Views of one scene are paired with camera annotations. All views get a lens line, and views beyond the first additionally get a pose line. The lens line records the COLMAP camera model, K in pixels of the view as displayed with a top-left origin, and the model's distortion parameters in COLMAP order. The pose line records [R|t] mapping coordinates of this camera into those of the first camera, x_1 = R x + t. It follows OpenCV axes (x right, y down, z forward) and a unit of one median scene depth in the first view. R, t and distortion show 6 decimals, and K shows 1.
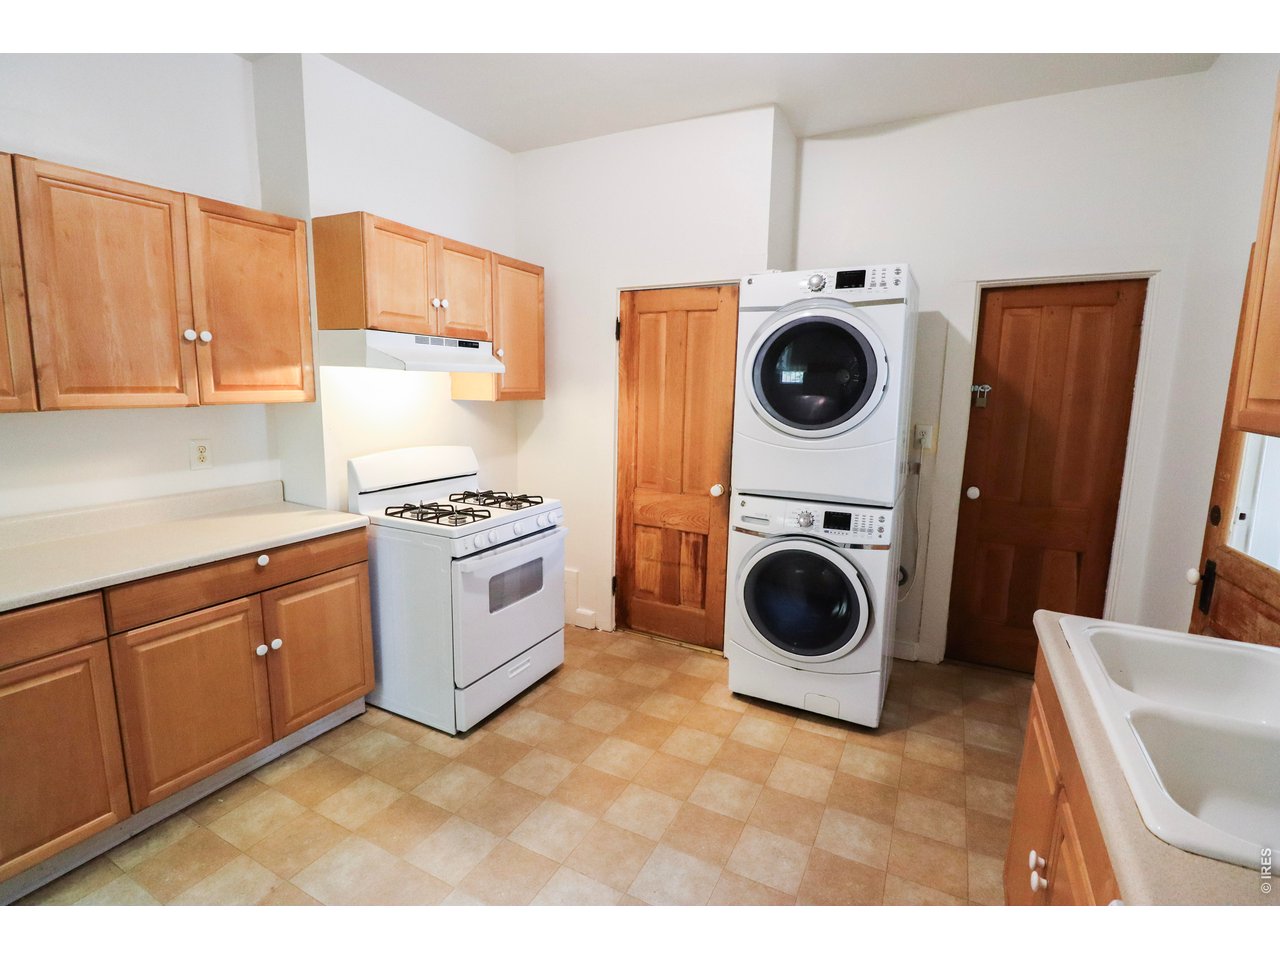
lens RADIAL K [[593.6, 0, 641.4], [0, 593.6, 476.0], [0, 0, 1]] dist [-0.011995, -0.004382]
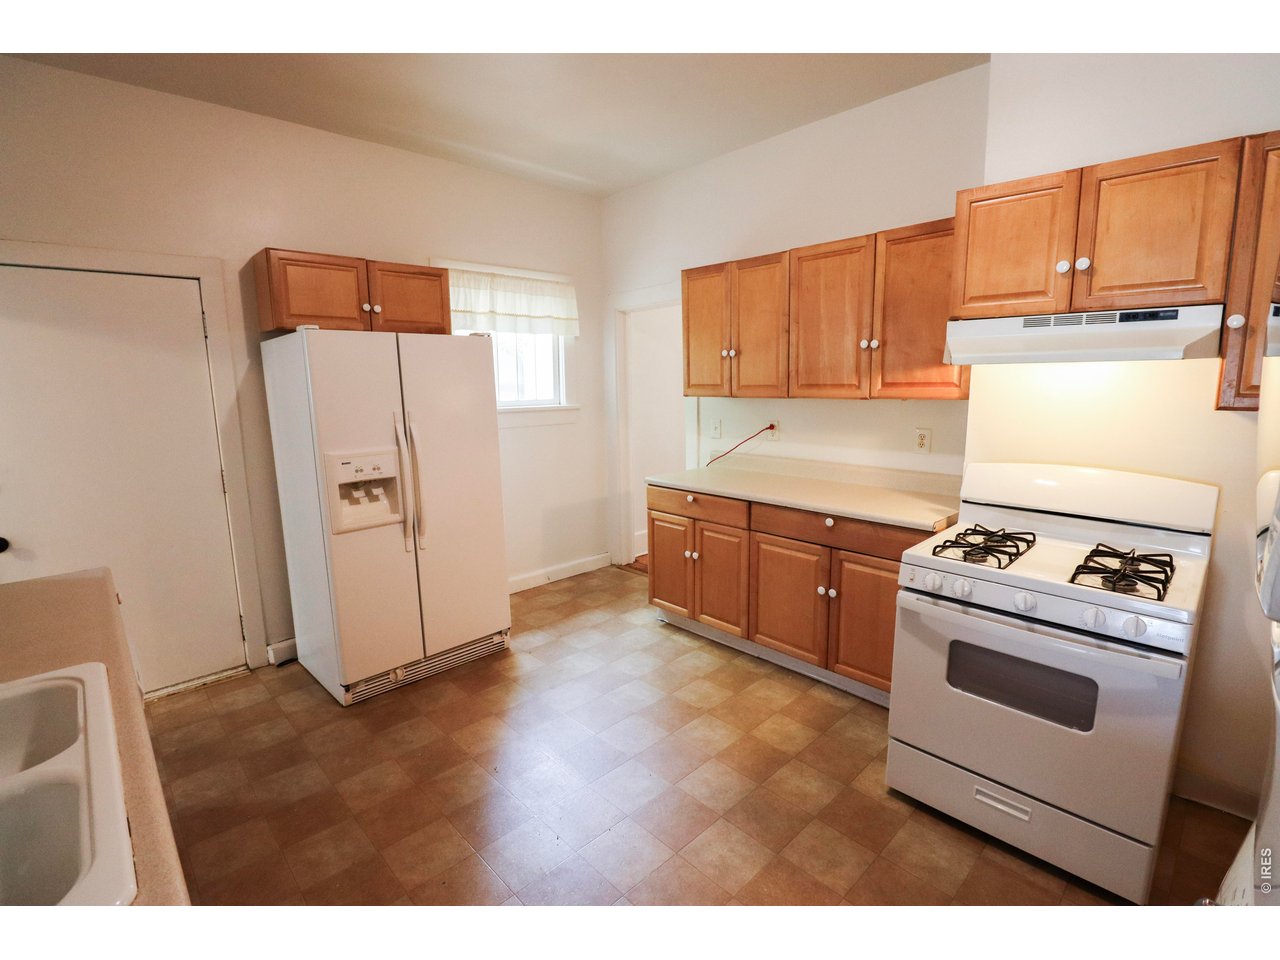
lens RADIAL K [[593.6, 0, 642.2], [0, 593.6, 473.2], [0, 0, 1]] dist [-0.011995, -0.004382]
pose [[-0.328695, 0.135773, -0.934626, 0.557316], [-0.140644, 0.971541, 0.190599, -0.121304], [0.933905, 0.194098, -0.300245, 0.838635]]
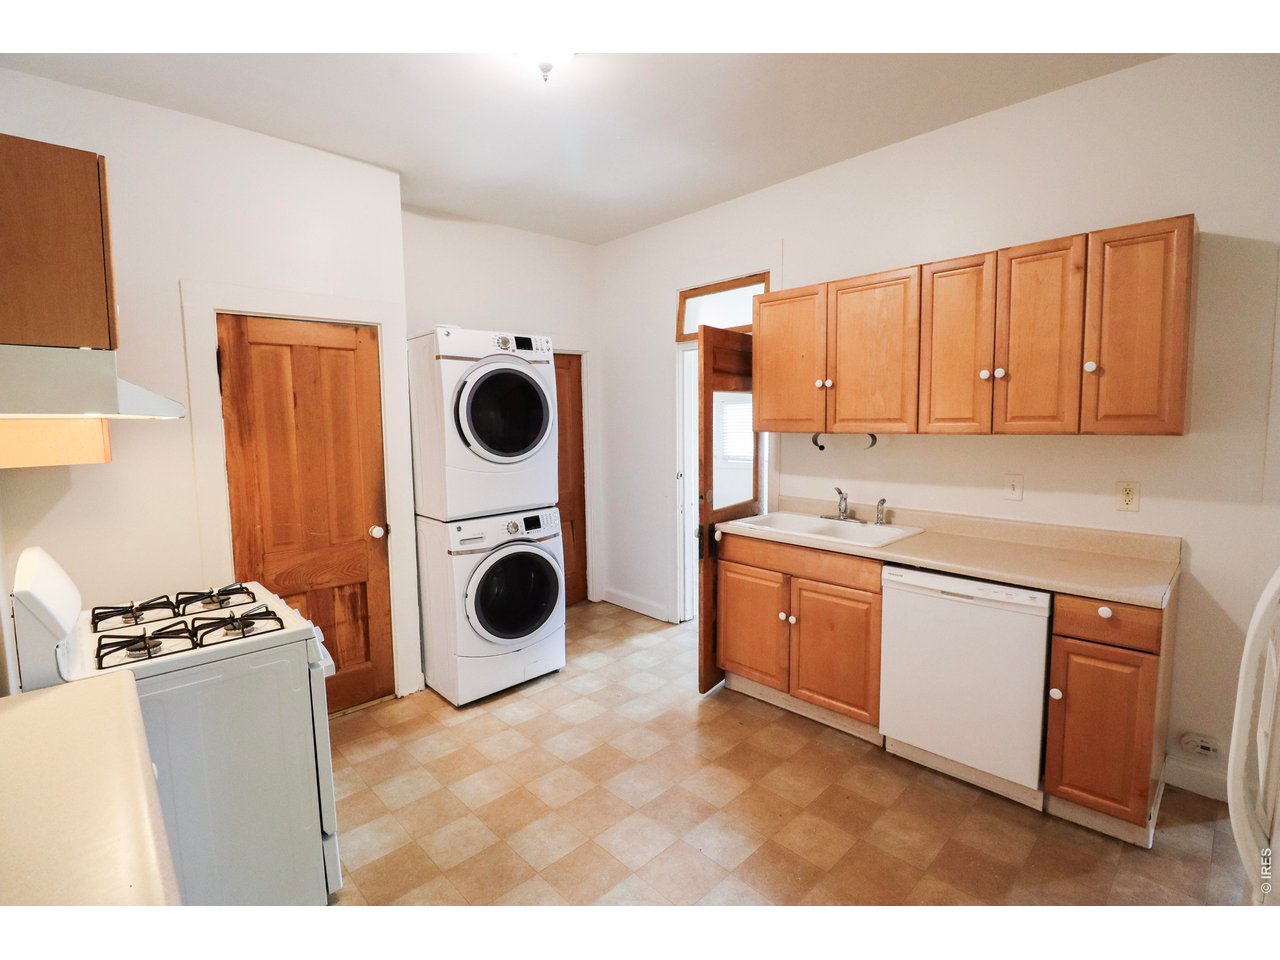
lens RADIAL K [[593.6, 0, 646.1], [0, 593.6, 475.3], [0, 0, 1]] dist [-0.011995, -0.004382]
pose [[0.314902, -0.112350, 0.942451, -0.820784], [0.169588, 0.983650, 0.060597, -0.065528], [-0.933850, 0.140746, 0.328807, 0.315152]]
